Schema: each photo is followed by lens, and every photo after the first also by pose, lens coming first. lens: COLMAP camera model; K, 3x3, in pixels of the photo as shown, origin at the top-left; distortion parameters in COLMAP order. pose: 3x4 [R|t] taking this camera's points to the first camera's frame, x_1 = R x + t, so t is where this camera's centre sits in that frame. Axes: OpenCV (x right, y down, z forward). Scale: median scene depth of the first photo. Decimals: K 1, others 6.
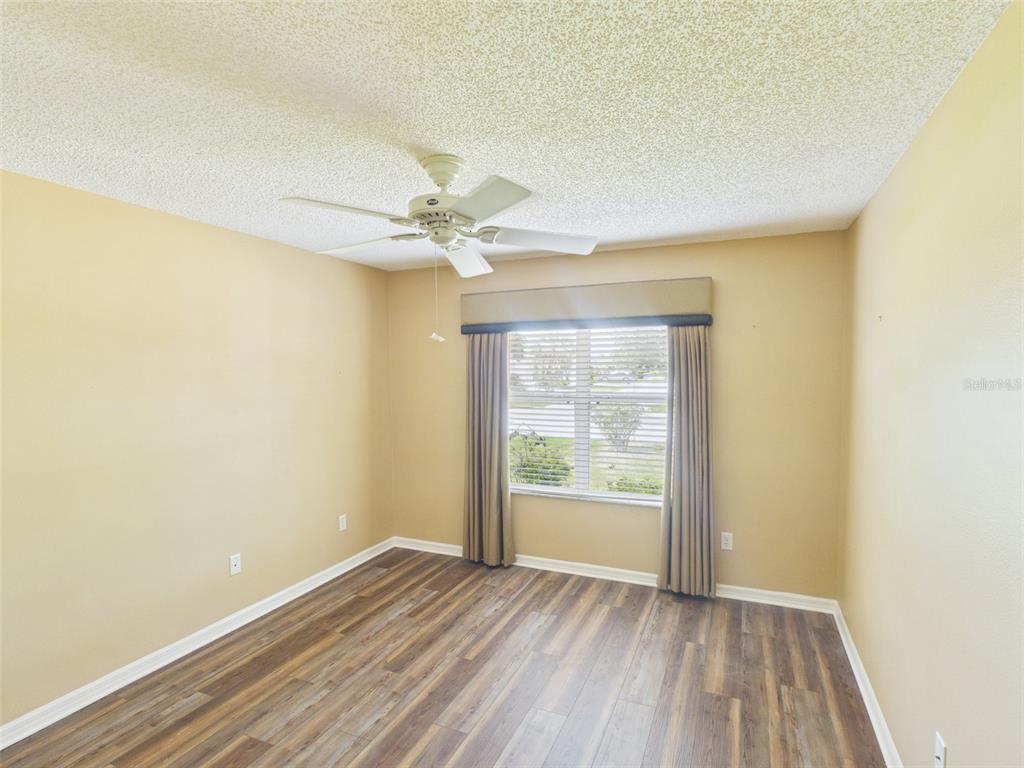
lens RADIAL K [[537.8, 0, 510.3], [0, 537.8, 380.3], [0, 0, 1]] dist [0.002645, -0.000446]
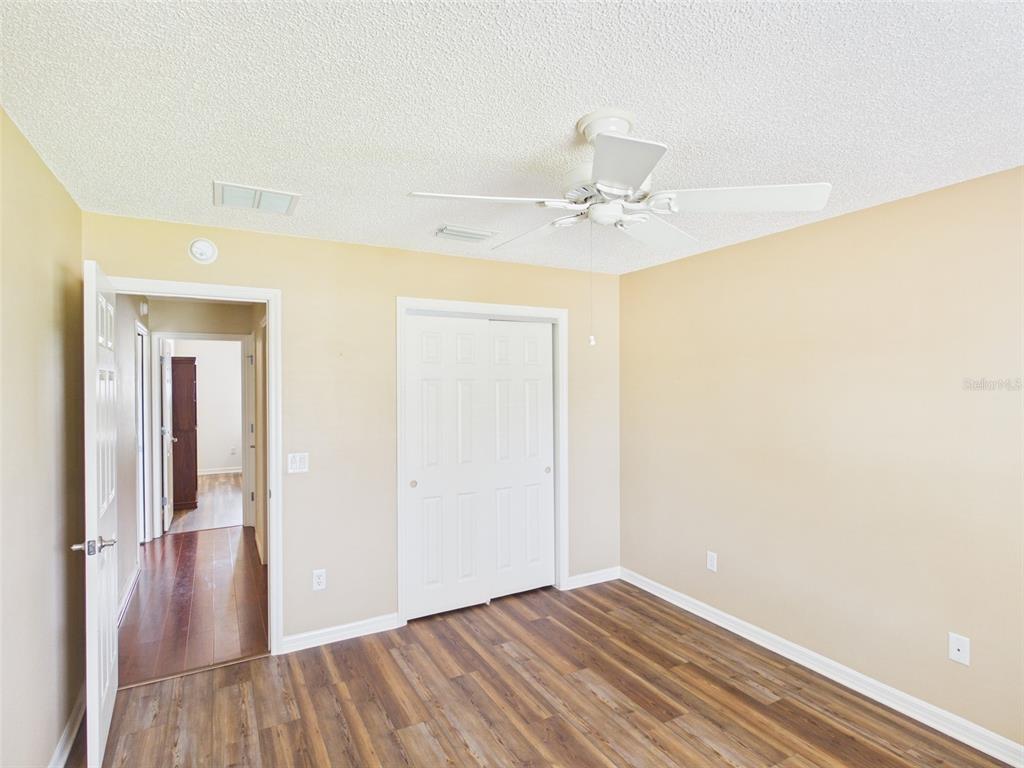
lens RADIAL K [[537.8, 0, 510.5], [0, 537.8, 381.7], [0, 0, 1]] dist [0.002645, -0.000446]
pose [[-0.613271, 0.010241, -0.789806, 0.526190], [-0.002564, 0.999885, 0.014955, -0.025661], [0.789868, 0.011197, -0.613174, 1.234392]]
